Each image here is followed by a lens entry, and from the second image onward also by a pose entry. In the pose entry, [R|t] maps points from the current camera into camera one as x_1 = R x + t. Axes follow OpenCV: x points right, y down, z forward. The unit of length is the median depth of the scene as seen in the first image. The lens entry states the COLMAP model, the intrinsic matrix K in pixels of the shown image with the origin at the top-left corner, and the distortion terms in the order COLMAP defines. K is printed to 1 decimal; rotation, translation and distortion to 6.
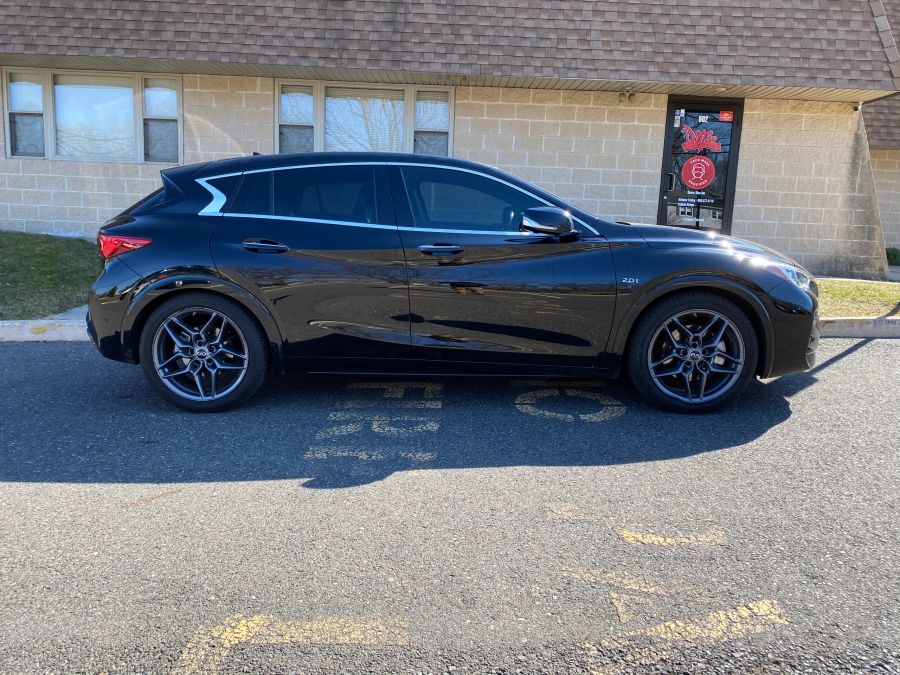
lens RADIAL K [[707.9, 0, 453.6], [0, 707.9, 331.2], [0, 0, 1]] dist [0.022426, -0.026344]
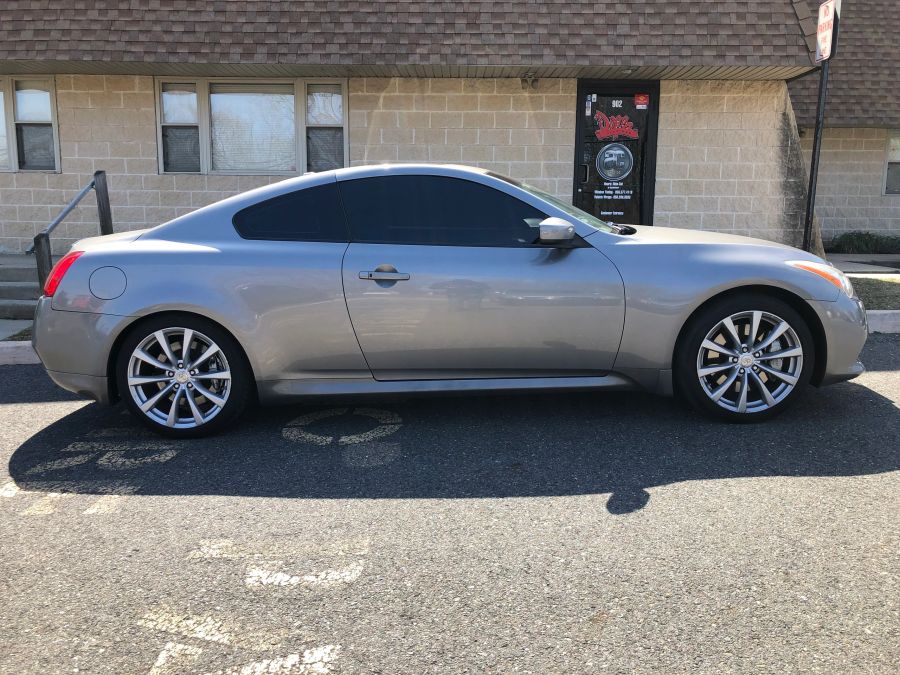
lens RADIAL K [[764.2, 0, 454.0], [0, 764.2, 329.6], [0, 0, 1]] dist [0.018493, -0.011212]
pose [[0.999427, -0.032139, -0.010572, 0.156136], [0.032048, 0.999448, -0.008717, -0.003448], [0.010847, 0.008374, 0.999906, 0.003564]]
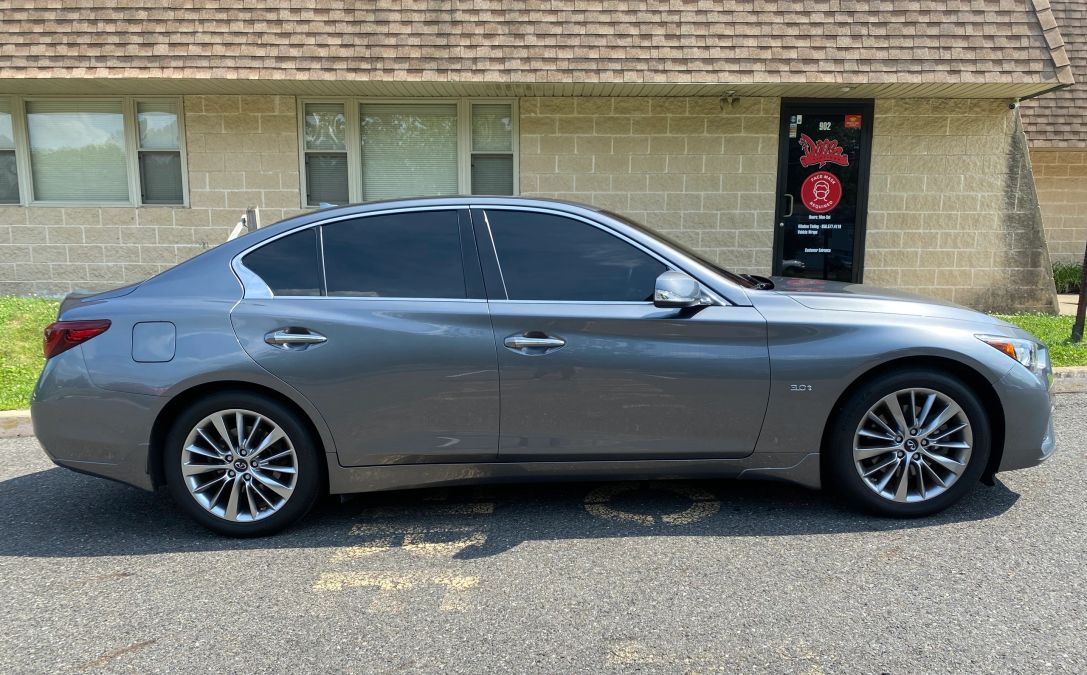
lens RADIAL K [[857.9, 0, 546.5], [0, 857.9, 398.6], [0, 0, 1]] dist [0.016259, -0.018819]
pose [[0.999271, -0.038172, -0.000960, 0.024064], [0.038183, 0.999133, 0.016579, -0.016903], [0.000326, -0.016604, 0.999862, 0.010614]]
